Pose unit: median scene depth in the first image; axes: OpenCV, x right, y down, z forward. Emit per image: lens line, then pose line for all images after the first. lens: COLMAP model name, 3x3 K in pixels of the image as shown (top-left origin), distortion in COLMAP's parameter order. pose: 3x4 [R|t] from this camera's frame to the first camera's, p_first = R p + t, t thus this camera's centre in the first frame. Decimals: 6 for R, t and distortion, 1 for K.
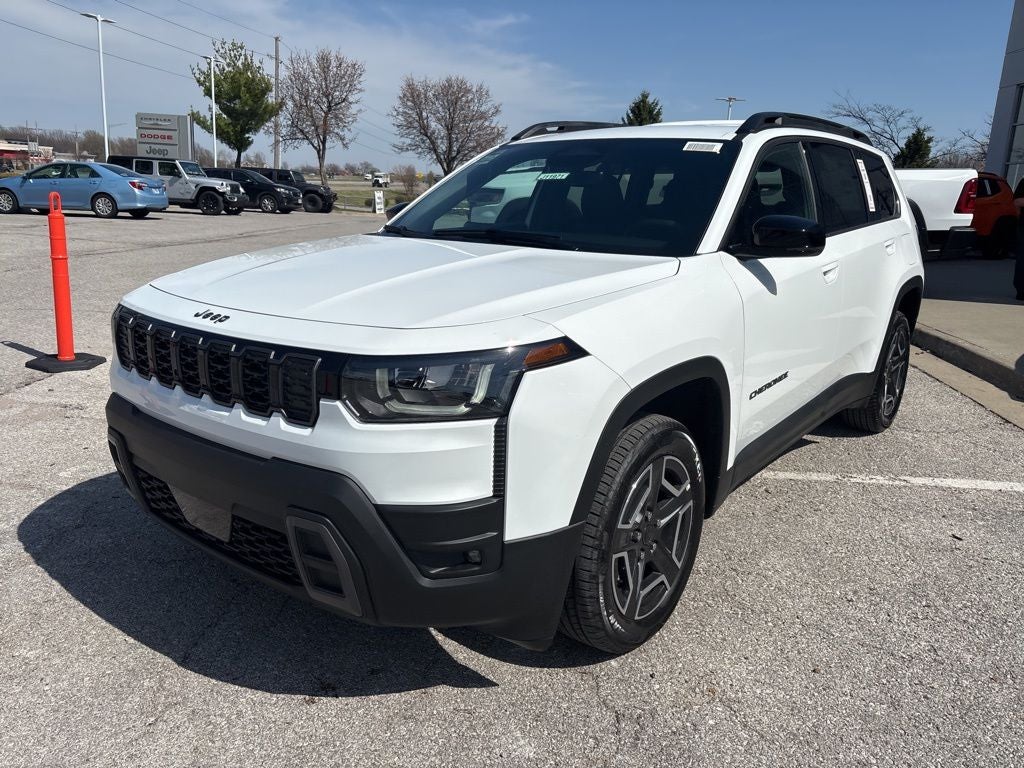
lens RADIAL K [[779.1, 0, 510.7], [0, 779.1, 373.1], [0, 0, 1]] dist [0.046344, -0.058611]
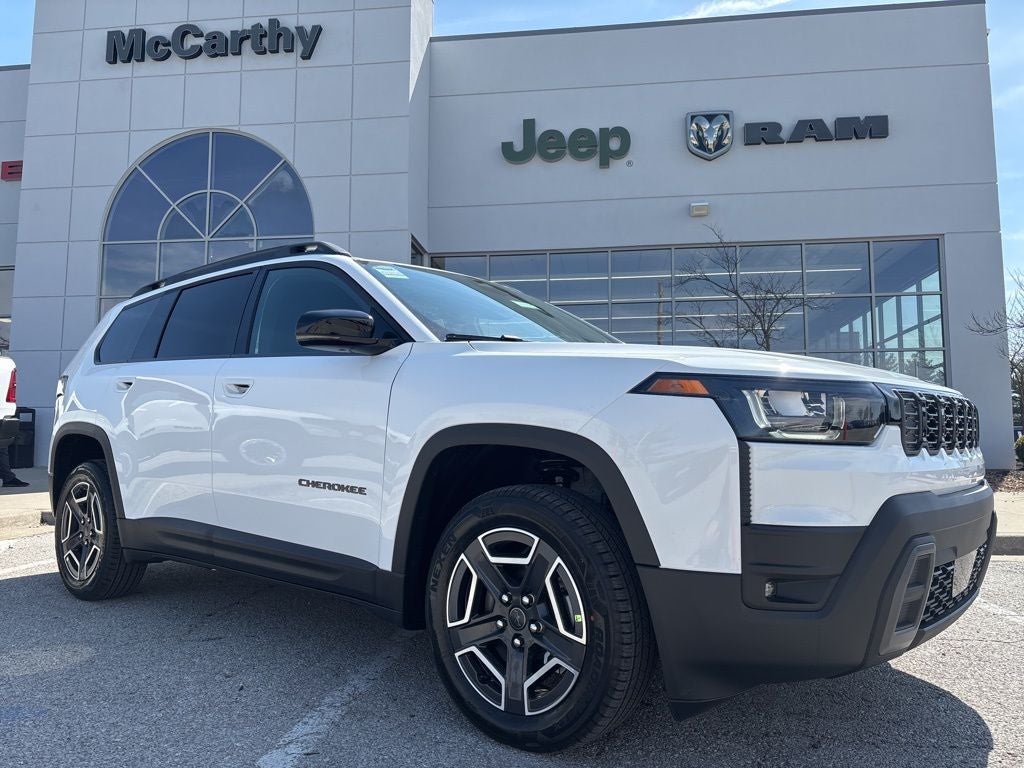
lens RADIAL K [[779.1, 0, 509.2], [0, 779.1, 386.3], [0, 0, 1]] dist [0.046344, -0.058611]
pose [[0.032765, 0.043510, 0.998516, -1.210133], [0.226964, 0.972627, -0.049830, -0.117904], [-0.973352, 0.228260, 0.021993, 1.248765]]
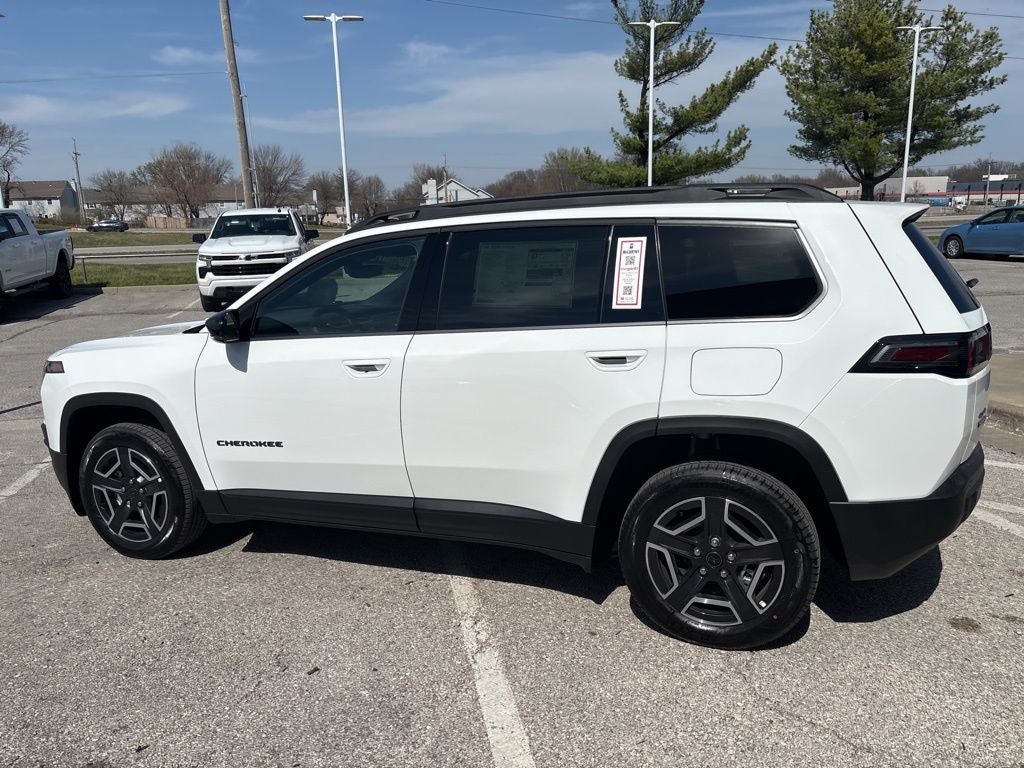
lens RADIAL K [[779.1, 0, 506.4], [0, 779.1, 378.3], [0, 0, 1]] dist [0.046344, -0.058611]
pose [[0.278898, 0.142620, -0.949671, 1.776611], [-0.177419, 0.979539, 0.095001, -0.305987], [0.943789, 0.141994, 0.298495, 1.099805]]
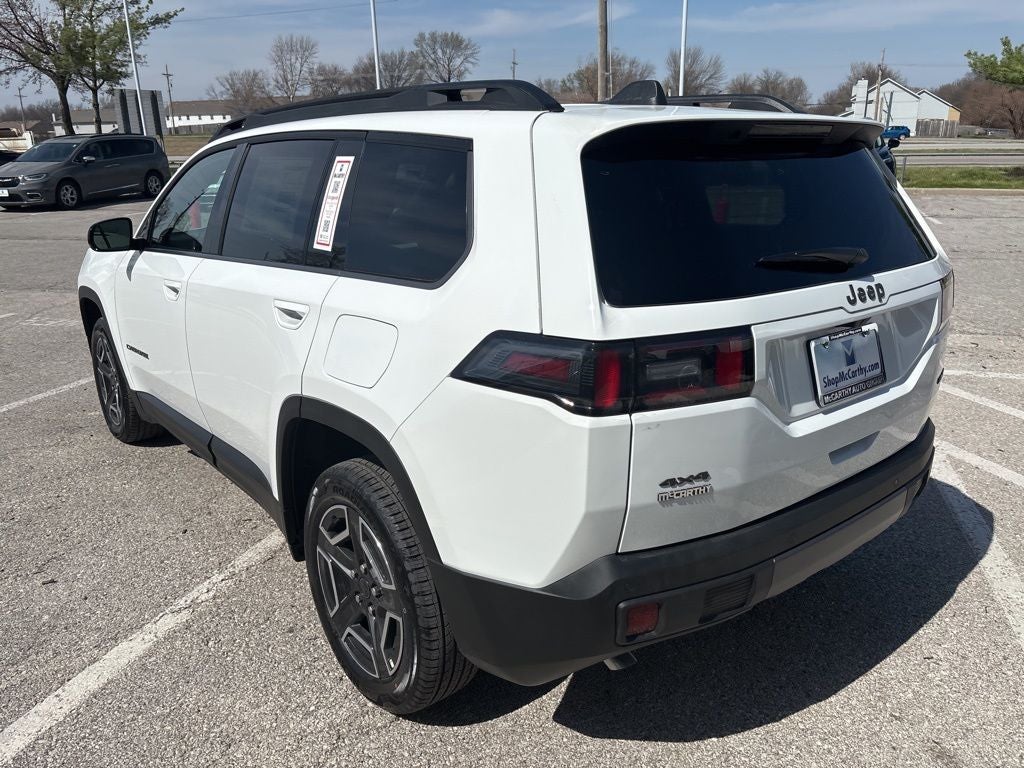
lens RADIAL K [[779.1, 0, 507.7], [0, 779.1, 367.4], [0, 0, 1]] dist [0.046344, -0.058611]
pose [[-0.221364, 0.240190, -0.945149, 1.554279], [-0.213762, 0.933671, 0.287339, -0.502638], [0.951475, 0.265644, -0.155337, 1.959823]]
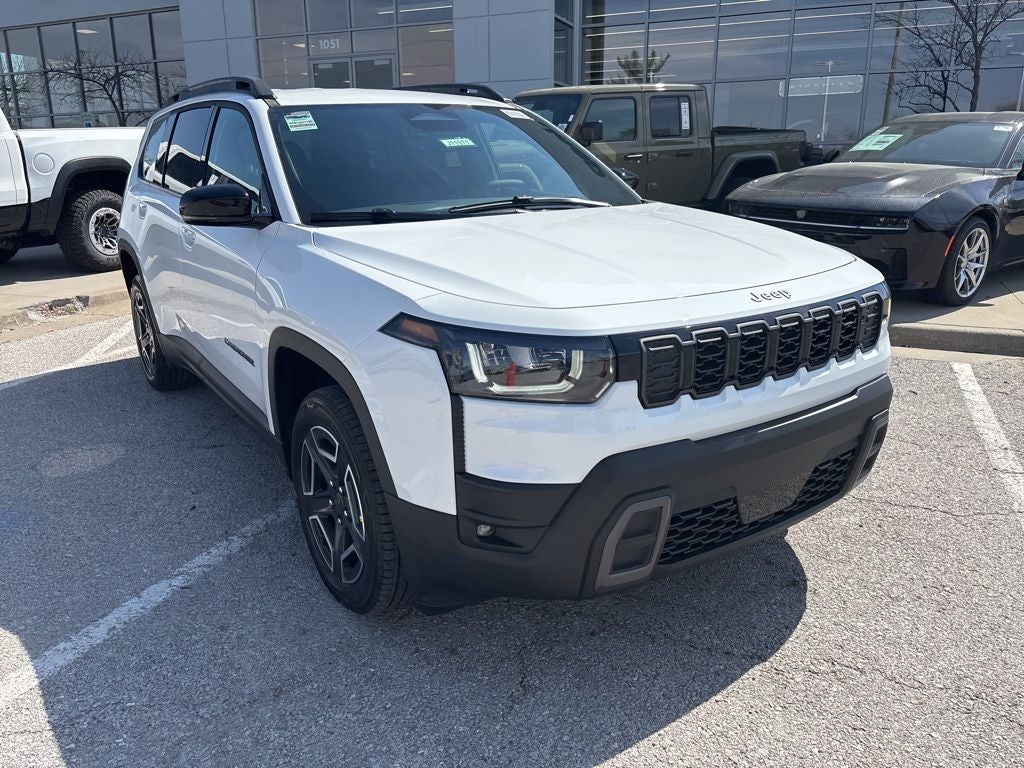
lens RADIAL K [[779.1, 0, 507.3], [0, 779.1, 387.0], [0, 0, 1]] dist [0.046344, -0.058611]
pose [[0.293992, -0.304890, 0.905876, -1.116190], [0.242011, 0.940620, 0.238042, -0.221175], [-0.924662, 0.149250, 0.350321, 0.780829]]
